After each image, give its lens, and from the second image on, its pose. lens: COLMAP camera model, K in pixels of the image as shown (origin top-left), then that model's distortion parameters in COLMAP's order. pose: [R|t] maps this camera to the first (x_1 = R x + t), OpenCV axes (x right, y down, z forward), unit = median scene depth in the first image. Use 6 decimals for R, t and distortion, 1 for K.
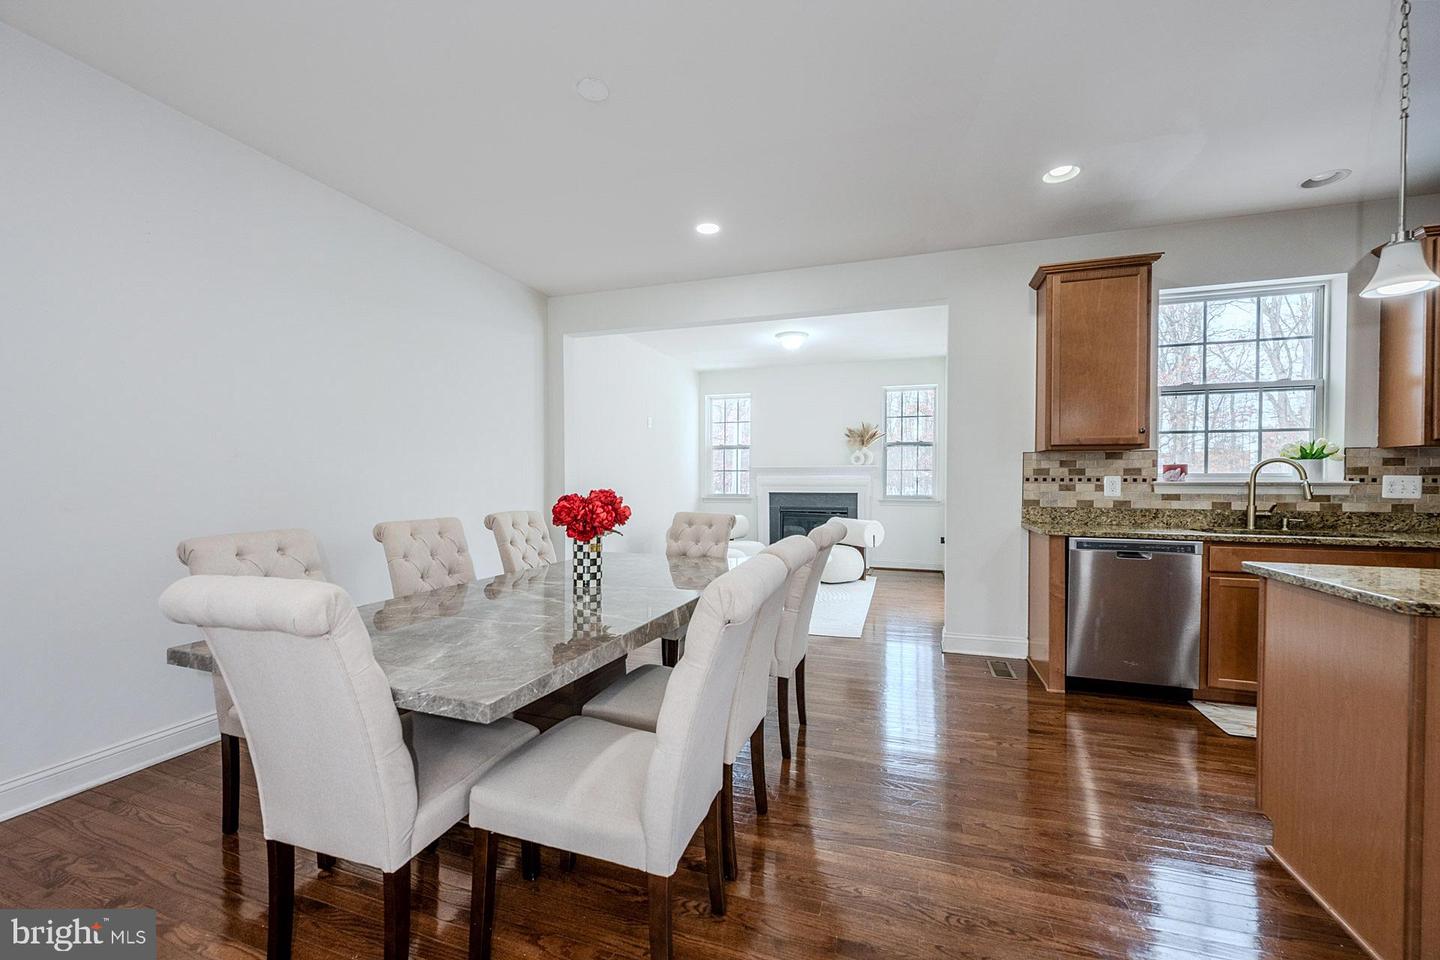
lens RADIAL K [[571.1, 0, 714.4], [0, 571.1, 487.9], [0, 0, 1]] dist [-0.000123, 0.000163]
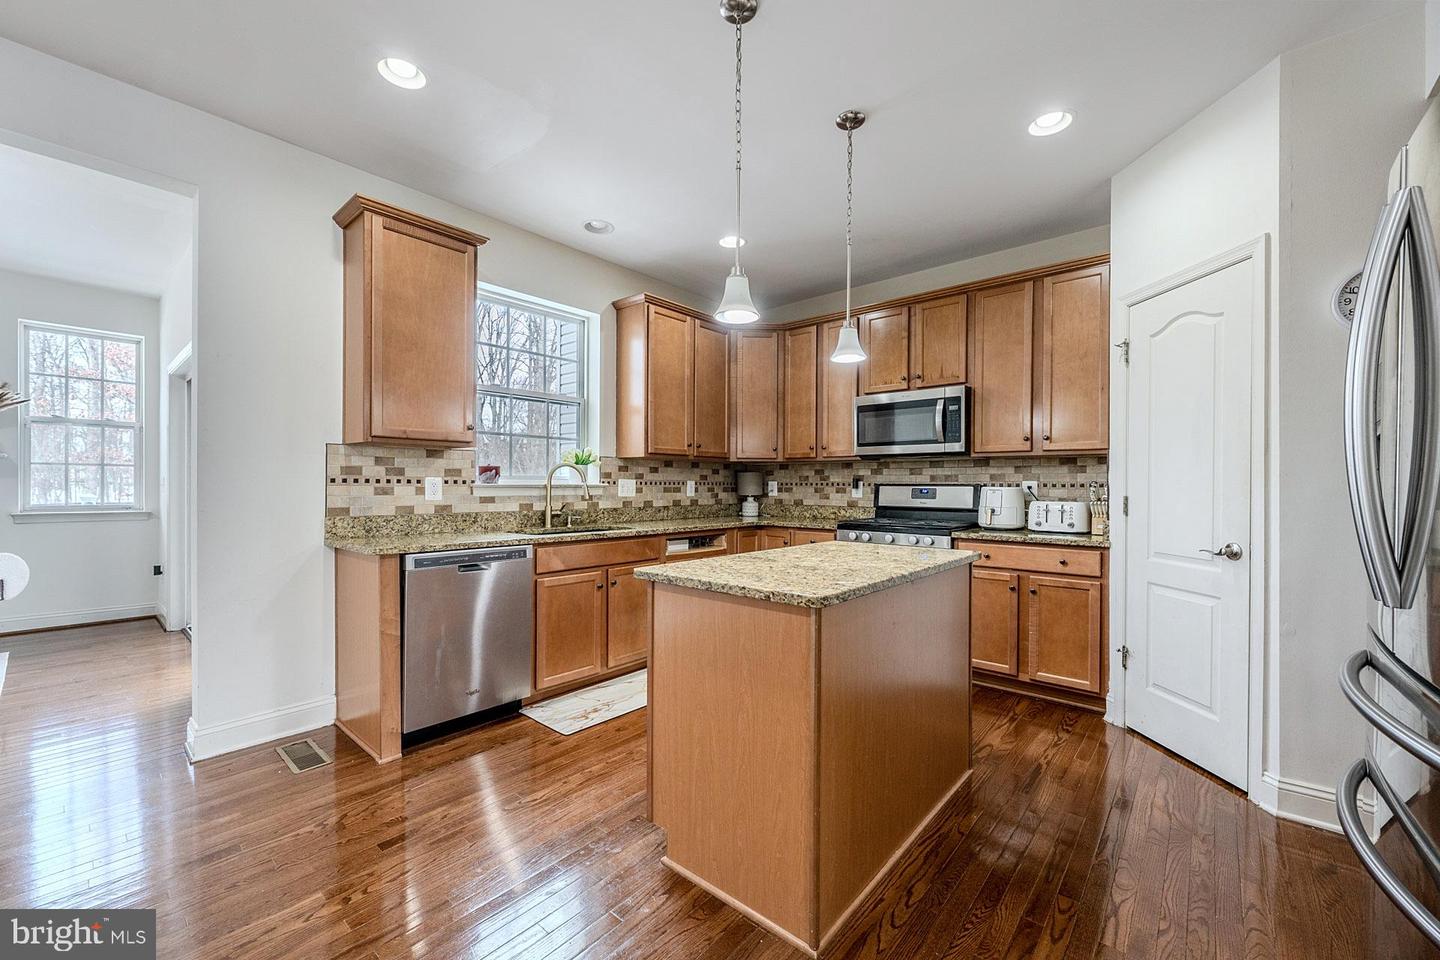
lens RADIAL K [[571.1, 0, 714.4], [0, 571.1, 487.9], [0, 0, 1]] dist [-0.000123, 0.000163]
pose [[0.379161, -0.004979, 0.925317, 0.055901], [0.007834, 0.999967, 0.002170, -0.003047], [-0.925297, 0.006426, 0.379188, 0.288459]]
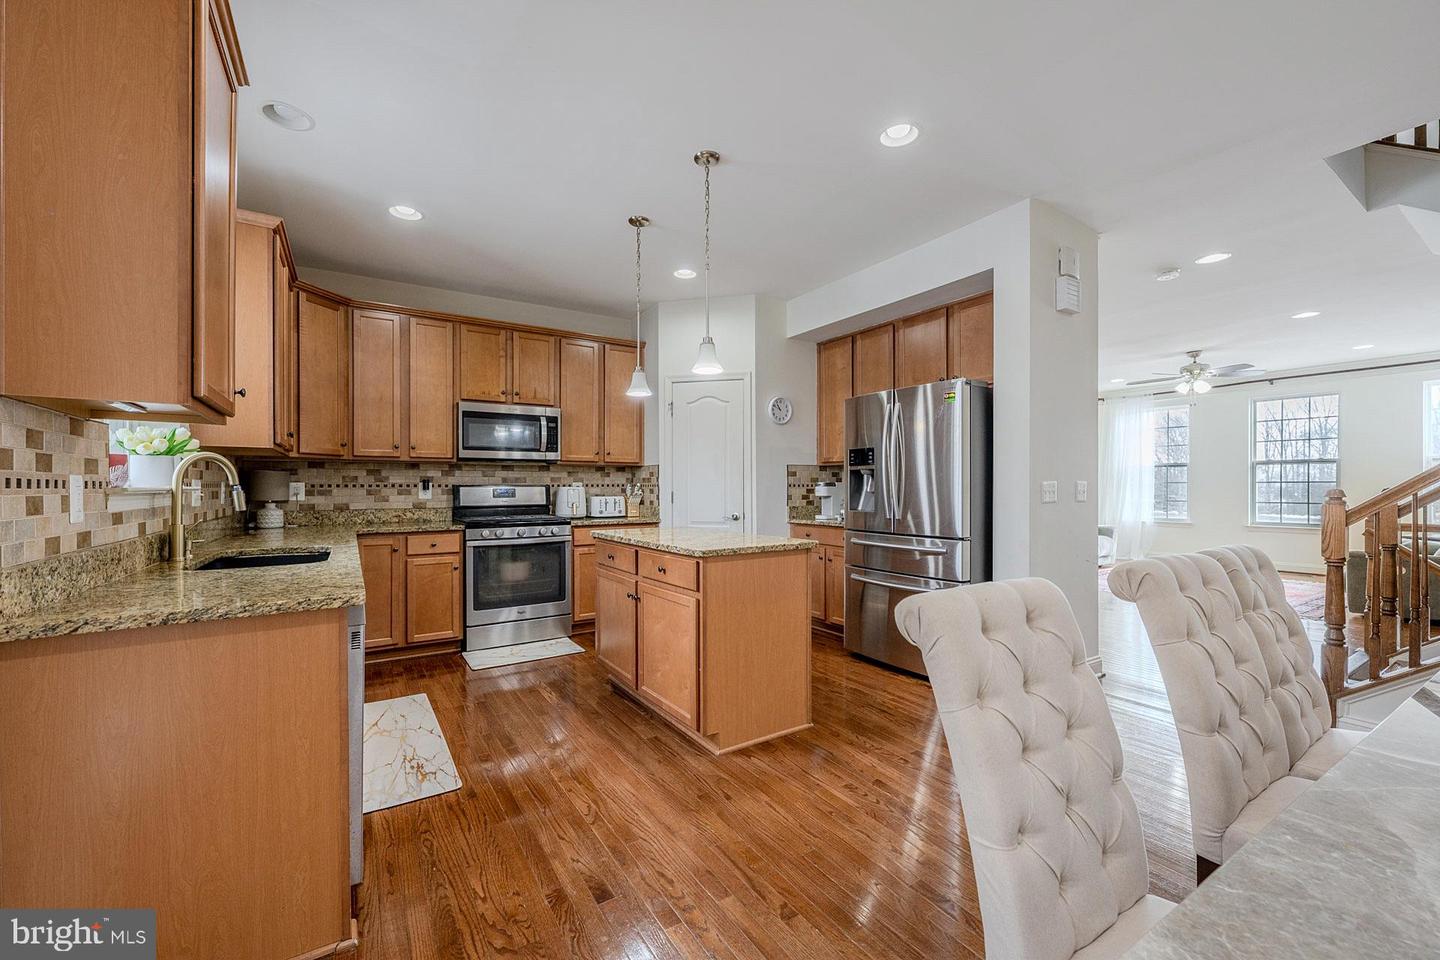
lens RADIAL K [[571.1, 0, 714.4], [0, 571.1, 487.9], [0, 0, 1]] dist [-0.000123, 0.000163]
pose [[-0.782987, -0.002395, 0.622033, 0.068240], [0.008889, 0.999847, 0.015038, -0.014240], [-0.621974, 0.017304, -0.782846, 1.094080]]
